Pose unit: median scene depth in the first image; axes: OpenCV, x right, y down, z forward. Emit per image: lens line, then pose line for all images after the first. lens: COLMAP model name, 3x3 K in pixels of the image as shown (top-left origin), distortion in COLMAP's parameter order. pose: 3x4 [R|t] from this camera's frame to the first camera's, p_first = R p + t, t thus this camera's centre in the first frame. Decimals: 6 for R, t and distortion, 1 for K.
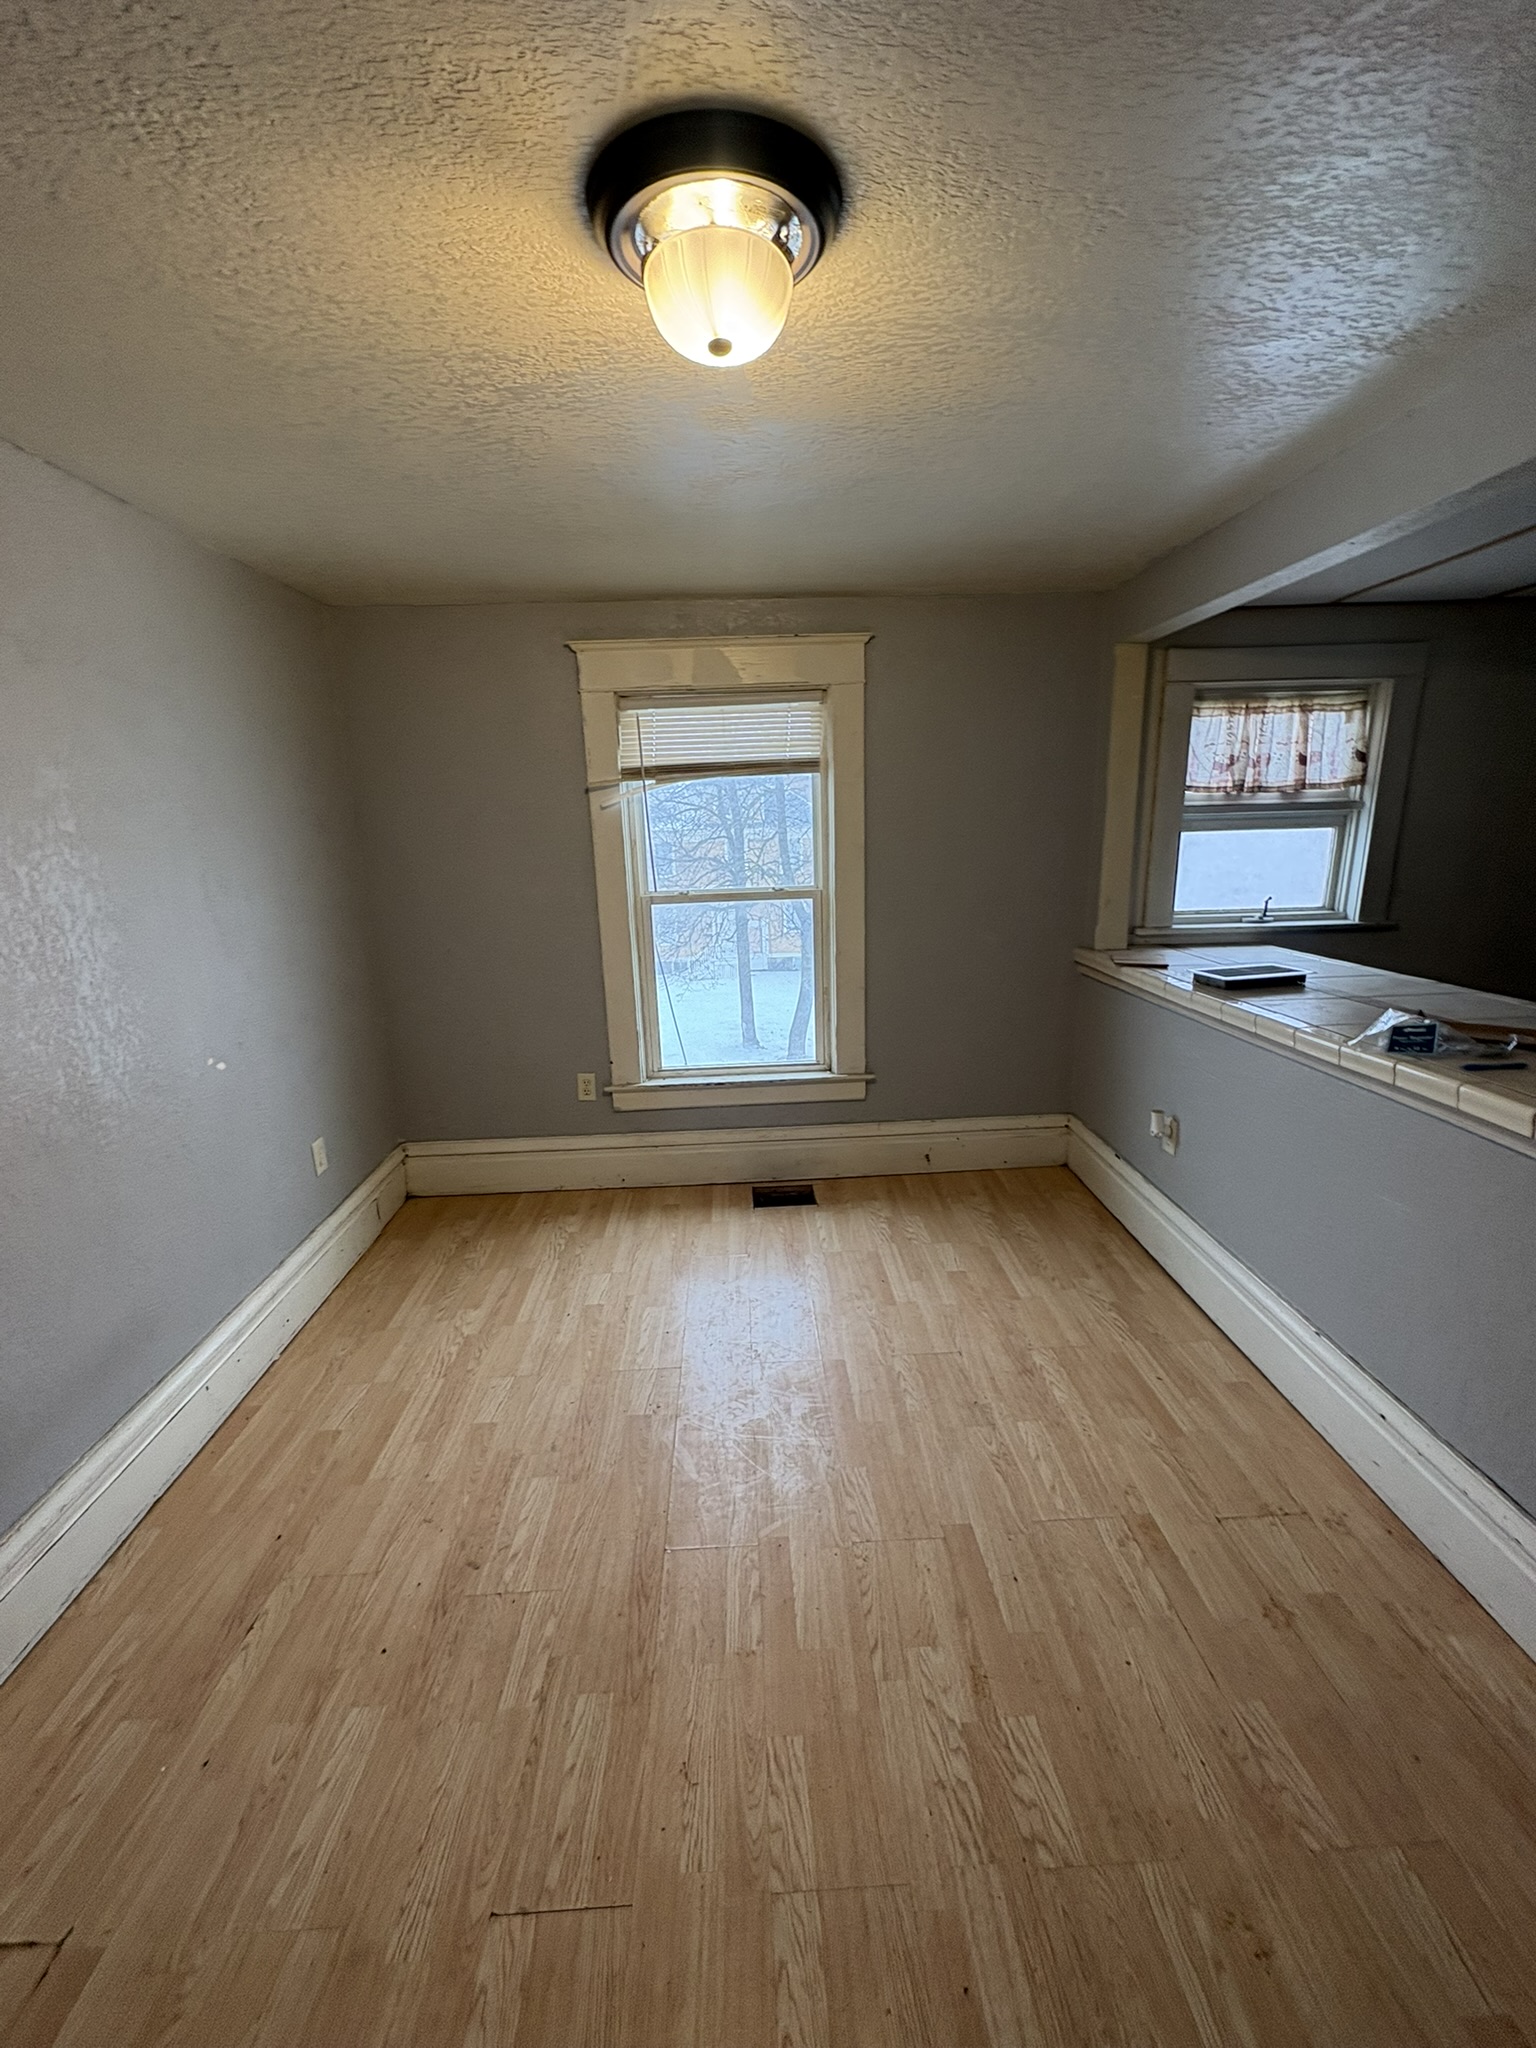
lens RADIAL K [[819.2, 0, 761.7], [0, 819.2, 1019.9], [0, 0, 1]] dist [0.002773, -0.000822]
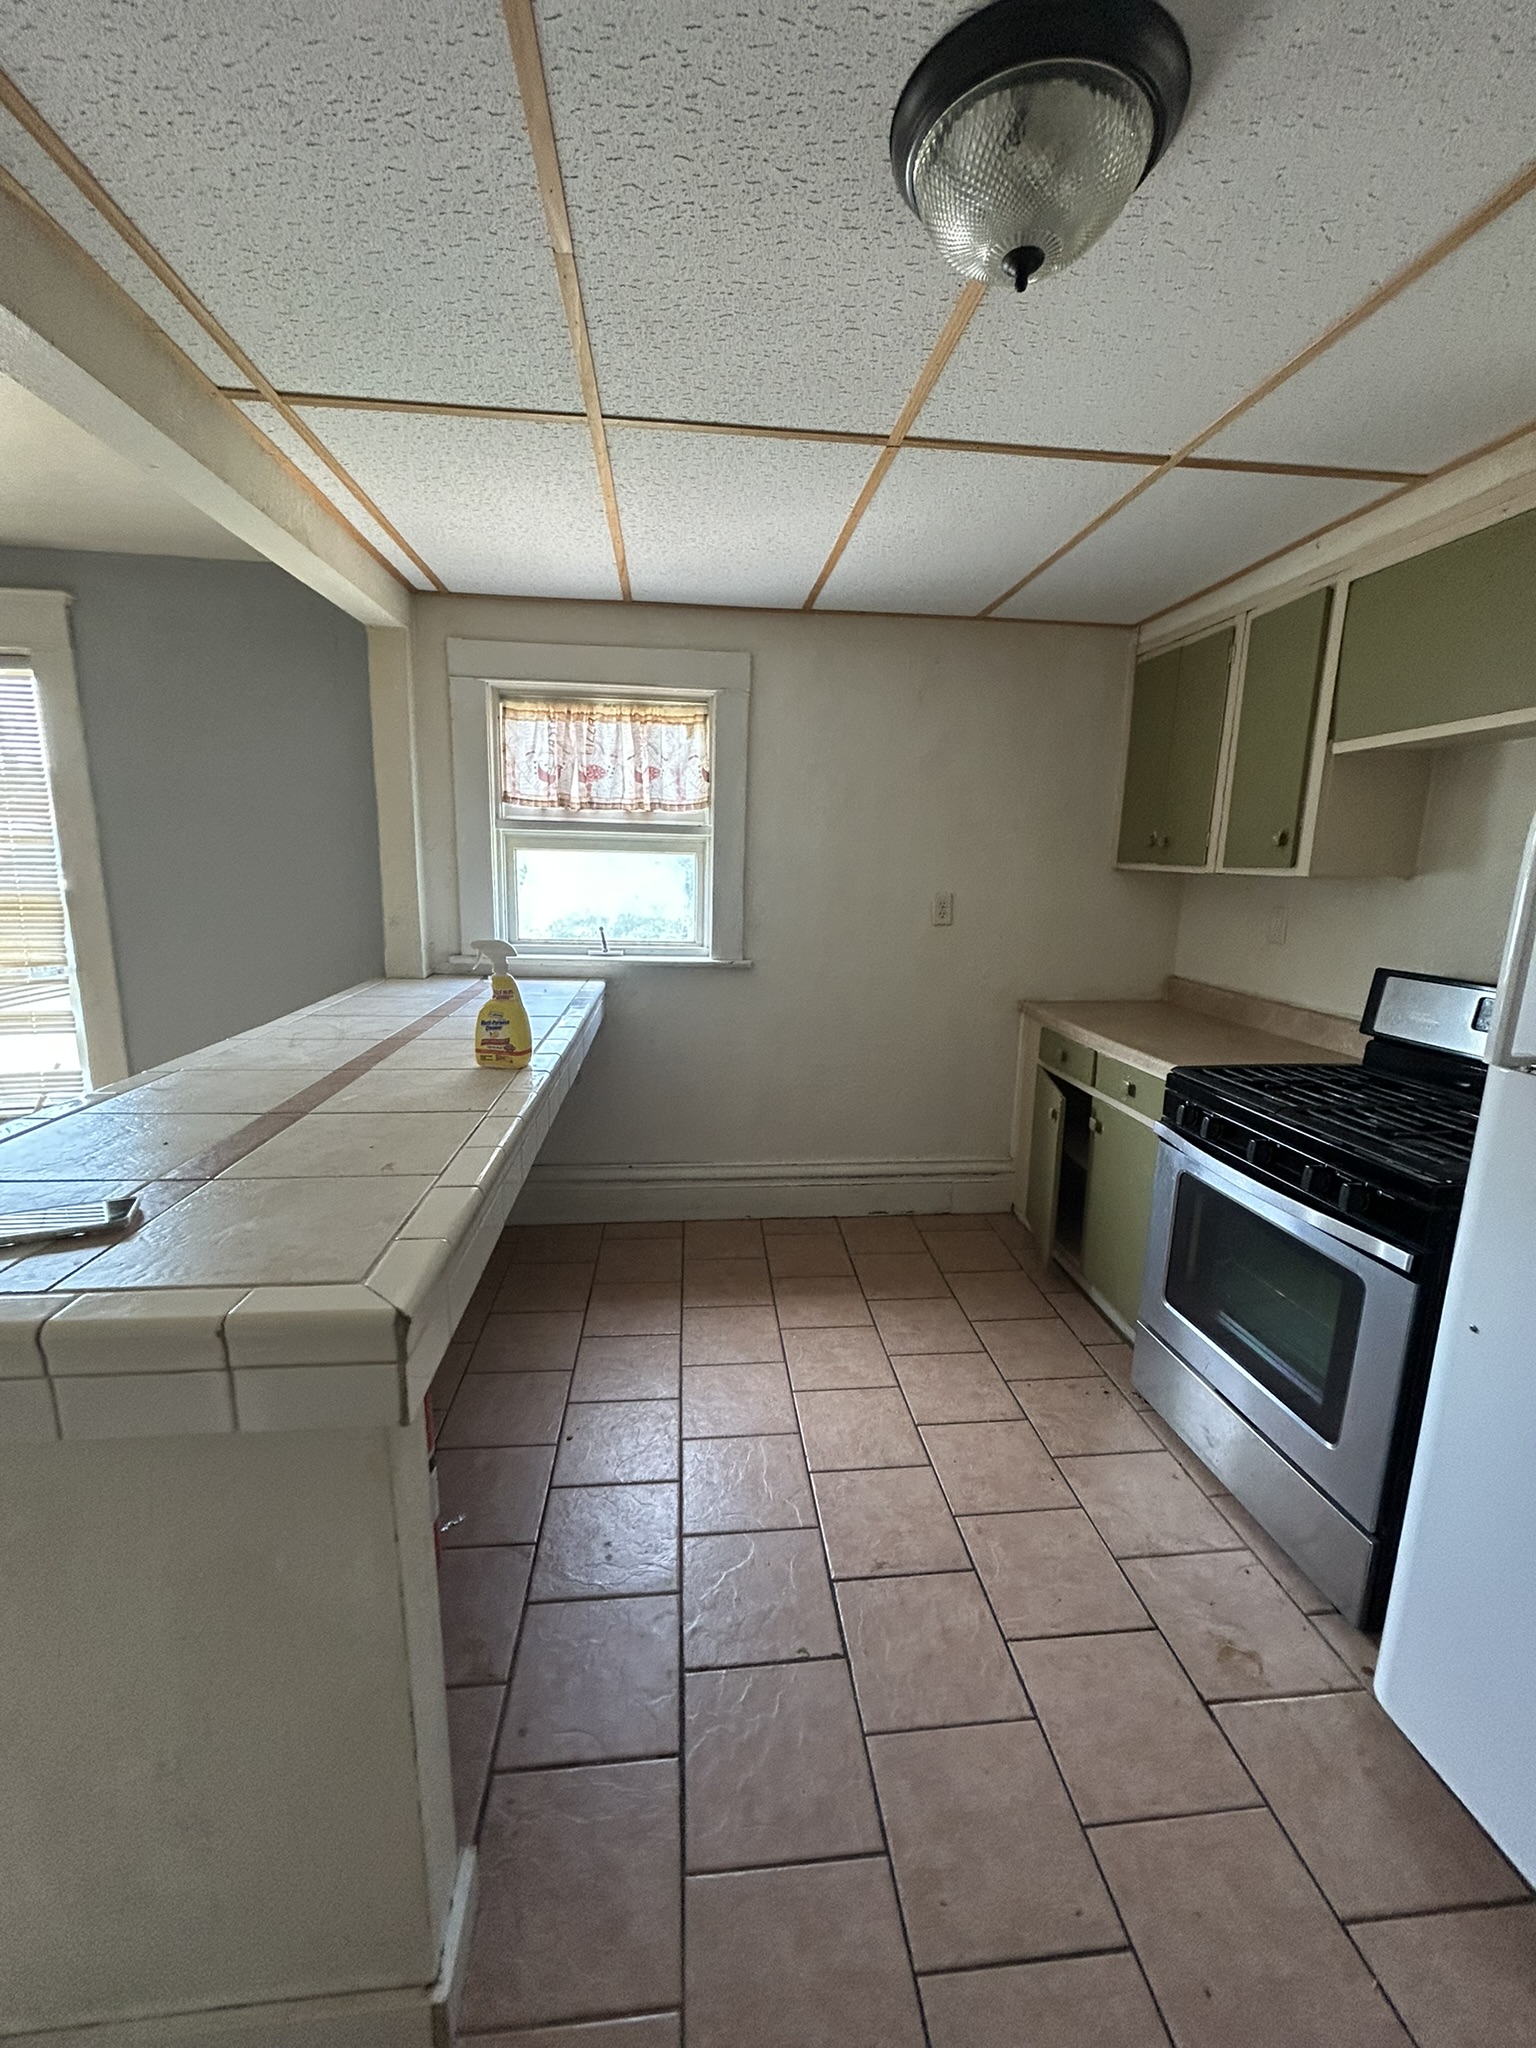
lens RADIAL K [[834.5, 0, 764.9], [0, 834.5, 1022.5], [0, 0, 1]] dist [0.001718, 0.000152]
pose [[0.996591, 0.037145, 0.073665, 0.780386], [-0.034077, 0.998516, -0.042481, -0.015677], [-0.075133, 0.039825, 0.996378, 0.100980]]
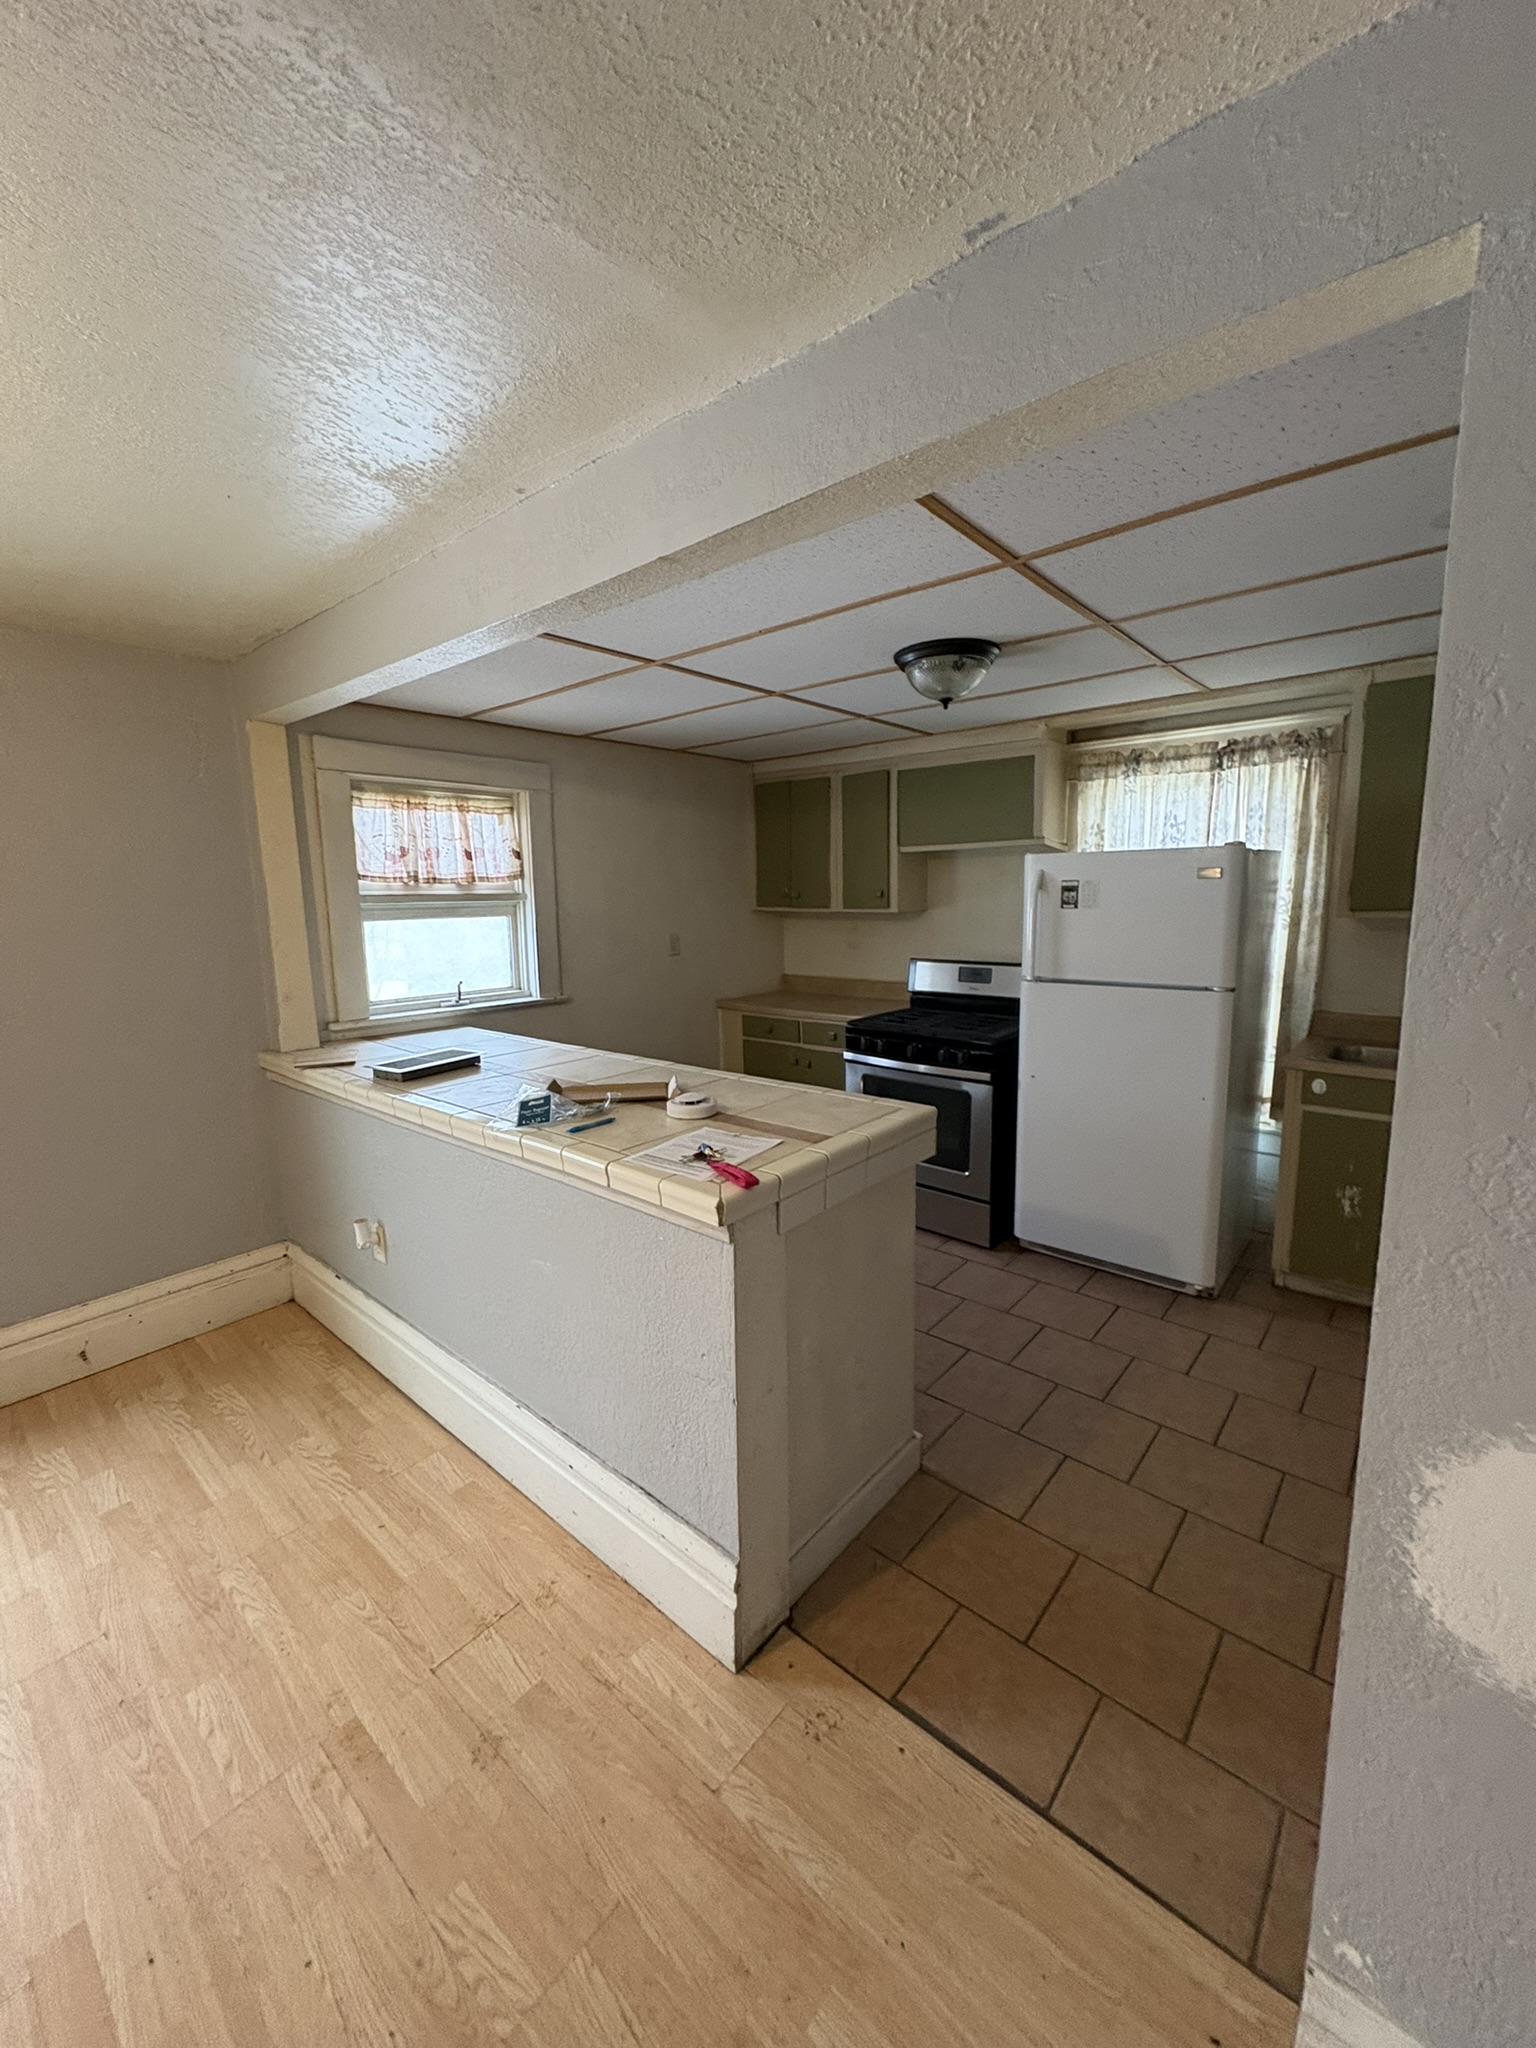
lens RADIAL K [[819.2, 0, 771.4], [0, 819.2, 1018.1], [0, 0, 1]] dist [0.002773, -0.000822]
pose [[0.677443, -0.095454, 0.729355, 0.128013], [0.167447, 0.985524, -0.026548, -0.009832], [-0.716263, 0.140113, 0.683620, 0.005149]]
